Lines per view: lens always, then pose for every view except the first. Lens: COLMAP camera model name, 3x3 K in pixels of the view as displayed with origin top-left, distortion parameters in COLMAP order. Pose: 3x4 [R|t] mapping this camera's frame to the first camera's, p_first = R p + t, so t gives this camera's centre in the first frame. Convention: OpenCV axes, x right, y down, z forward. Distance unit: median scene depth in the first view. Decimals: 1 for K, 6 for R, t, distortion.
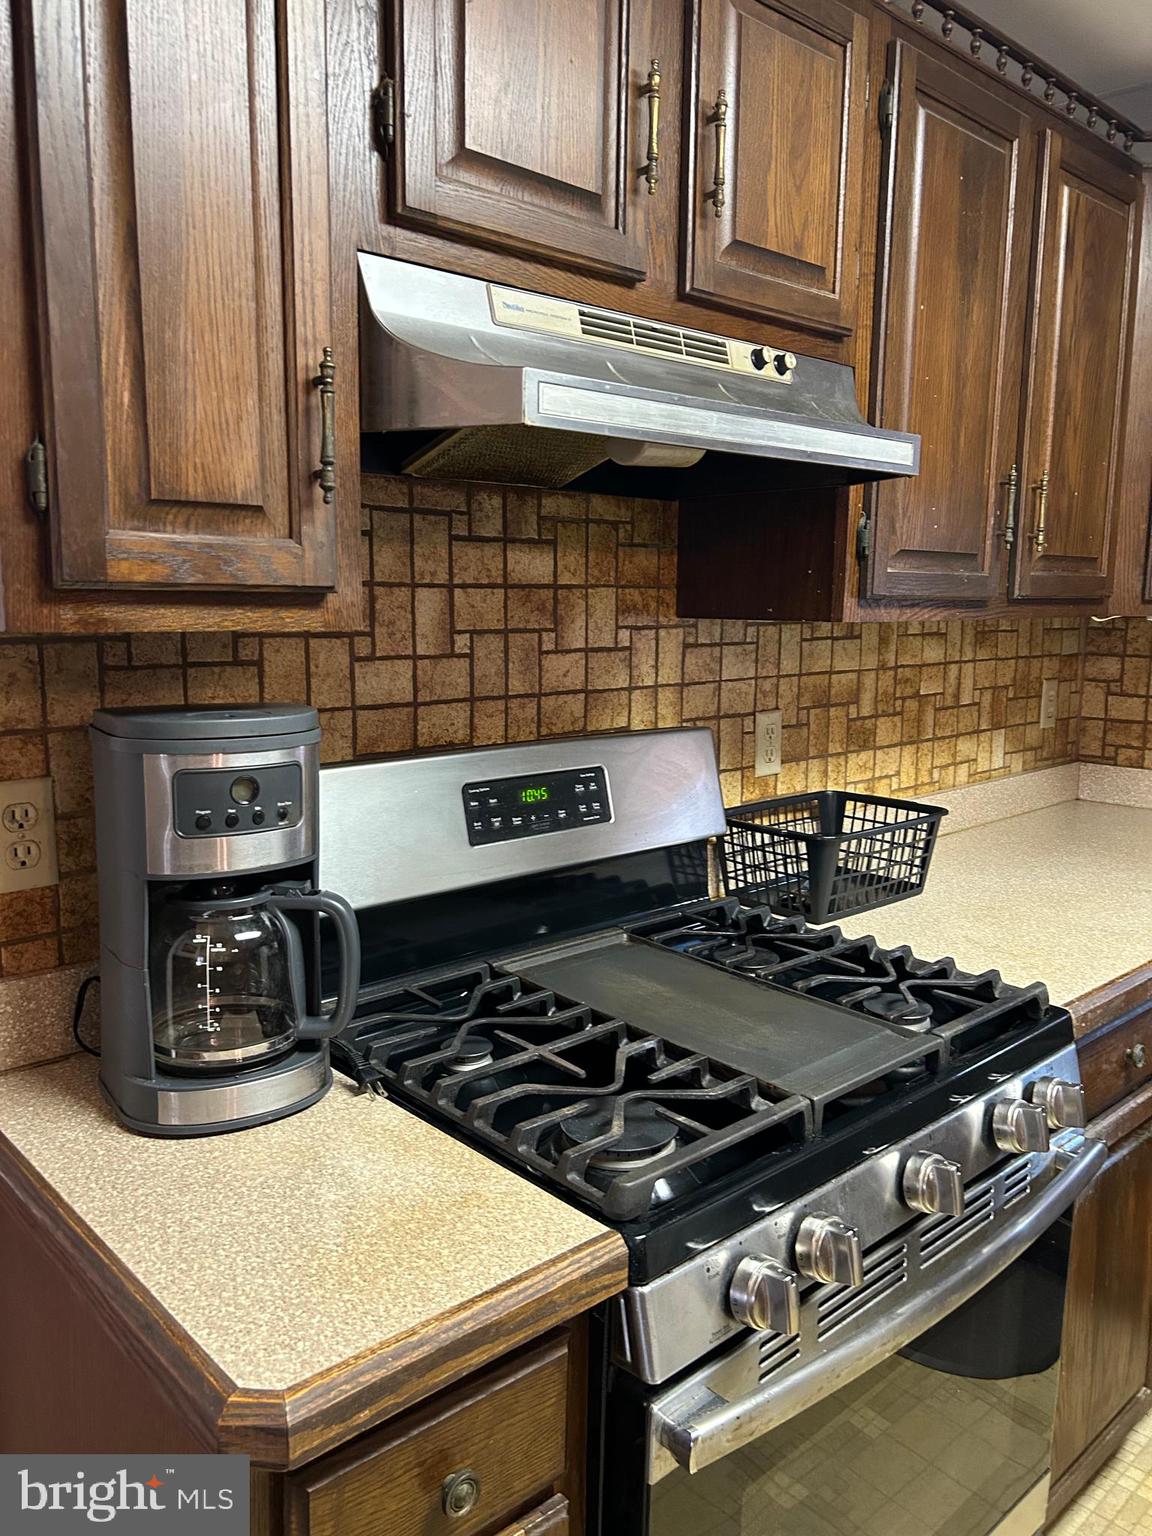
lens RADIAL K [[1157.5, 0, 554.0], [0, 1157.5, 776.4], [0, 0, 1]] dist [0.057571, -0.070713]
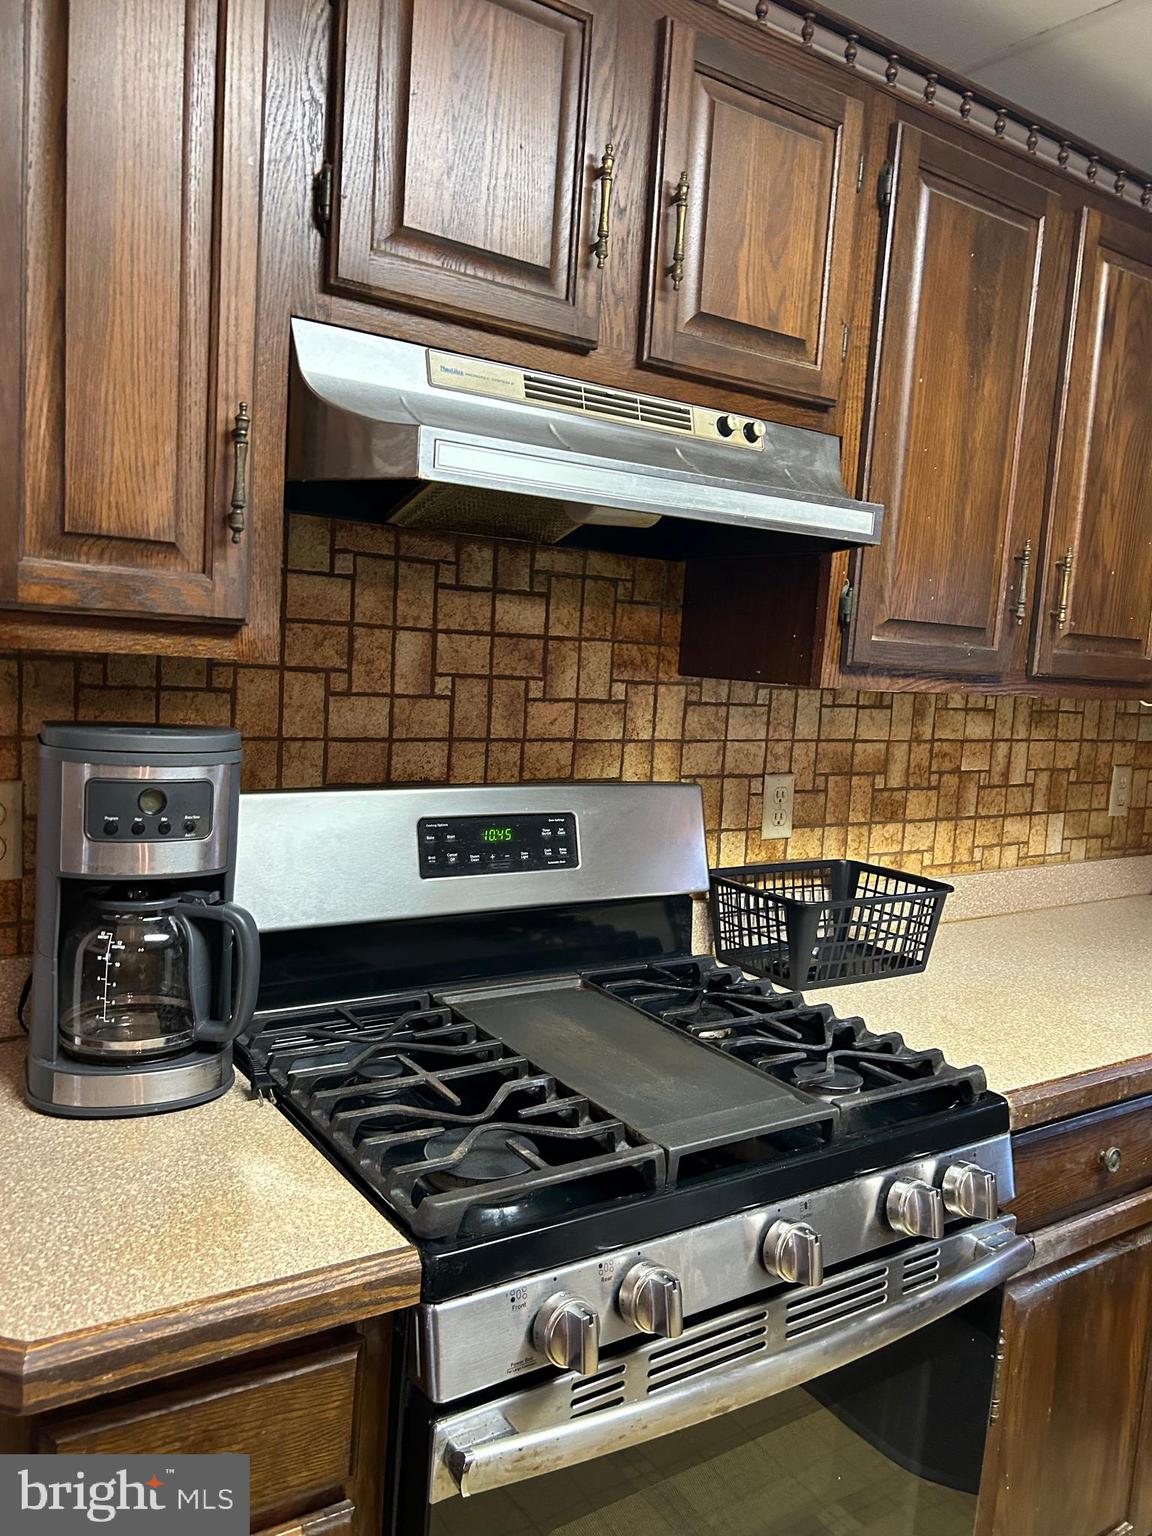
lens RADIAL K [[1157.5, 0, 554.5], [0, 1157.5, 779.5], [0, 0, 1]] dist [0.057571, -0.070713]
pose [[0.988029, 0.068821, -0.138067, 0.182682], [-0.075289, 0.996269, -0.042176, 0.006663], [0.134649, 0.052066, 0.989524, -0.018977]]
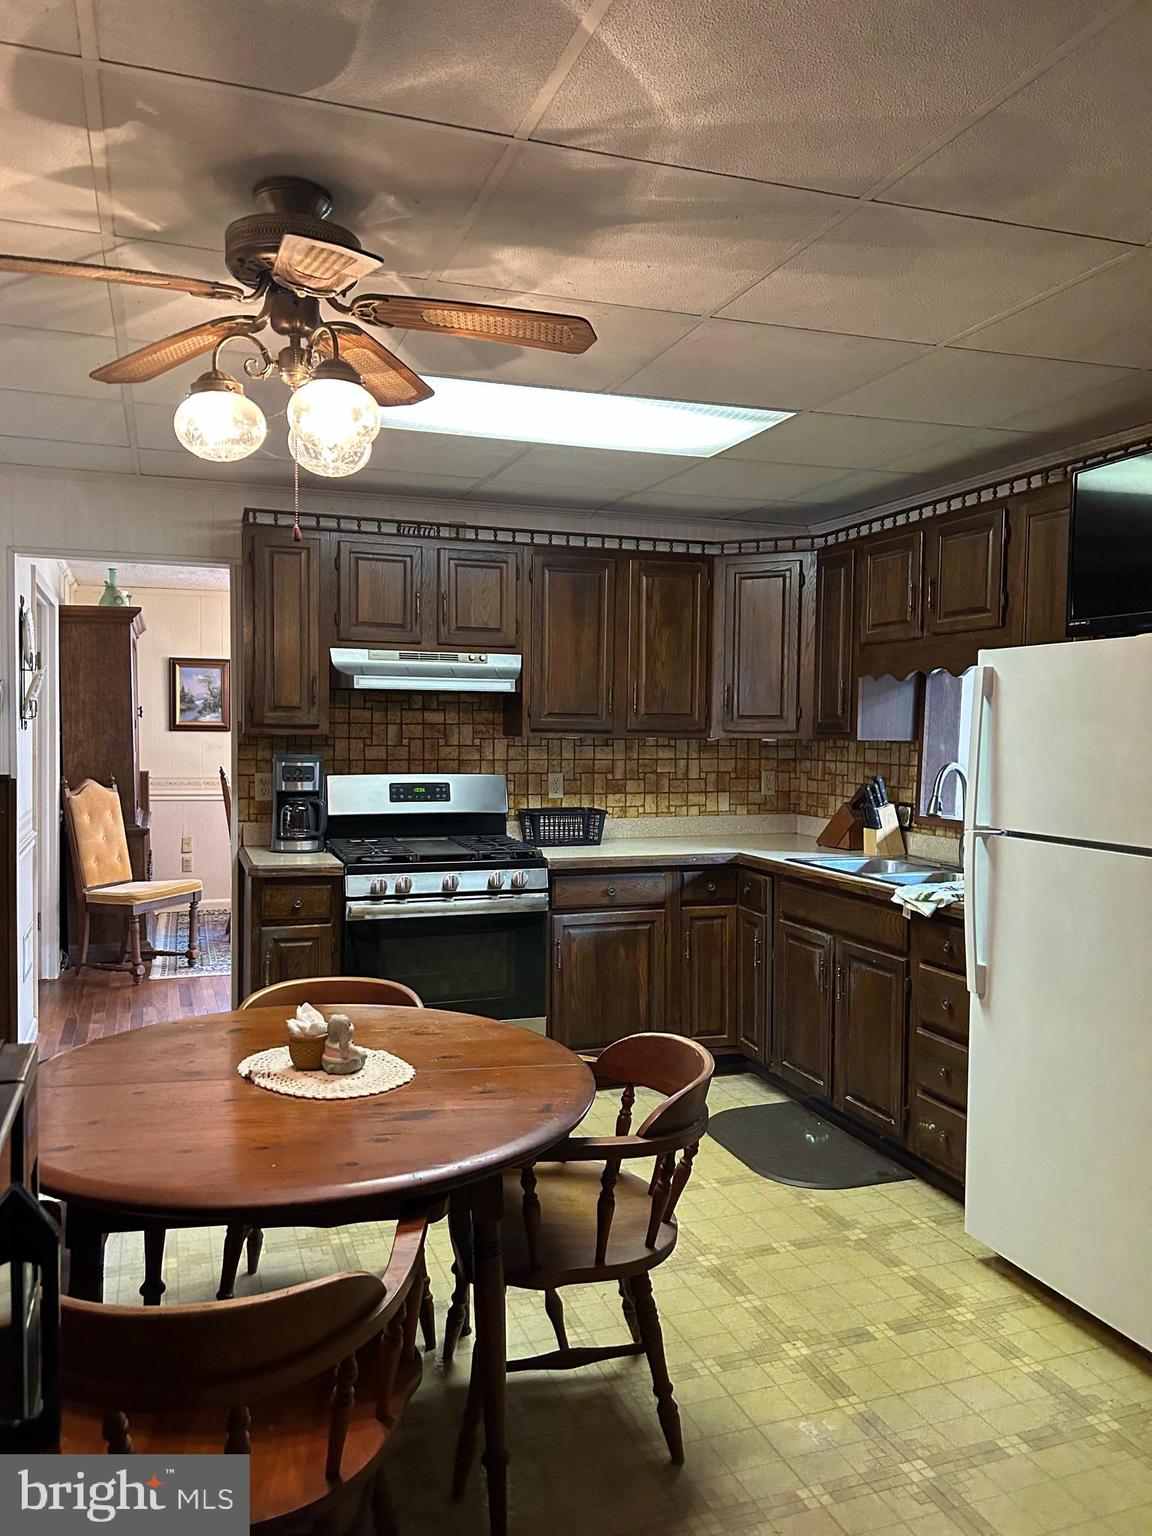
lens RADIAL K [[1157.5, 0, 569.4], [0, 1157.5, 781.4], [0, 0, 1]] dist [0.057571, -0.070713]
pose [[0.920419, 0.025034, -0.390130, 1.669221], [-0.066837, 0.993331, -0.093945, 0.275554], [0.385177, 0.112544, 0.915954, -1.815233]]
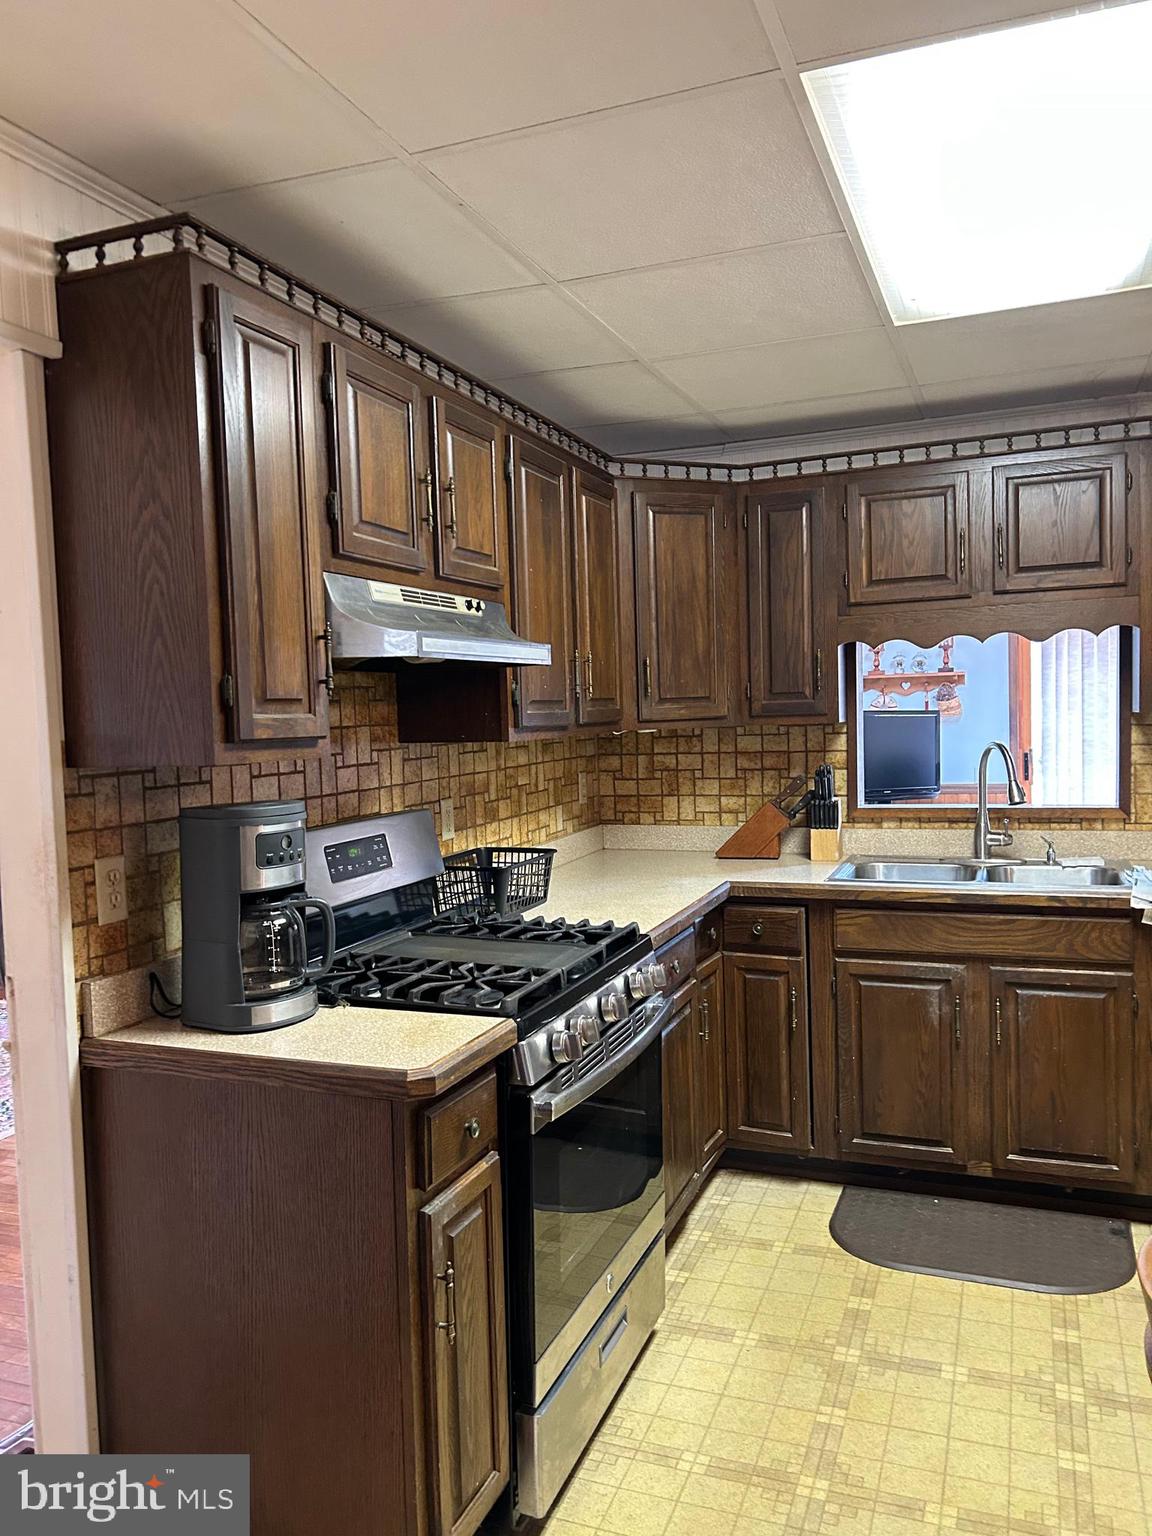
lens RADIAL K [[1157.5, 0, 569.2], [0, 1157.5, 776.4], [0, 0, 1]] dist [0.057571, -0.070713]
pose [[0.895839, -0.059285, 0.440406, -0.495711], [0.103454, 0.991653, -0.076947, 0.072113], [-0.432168, 0.114494, 0.894495, -0.674881]]
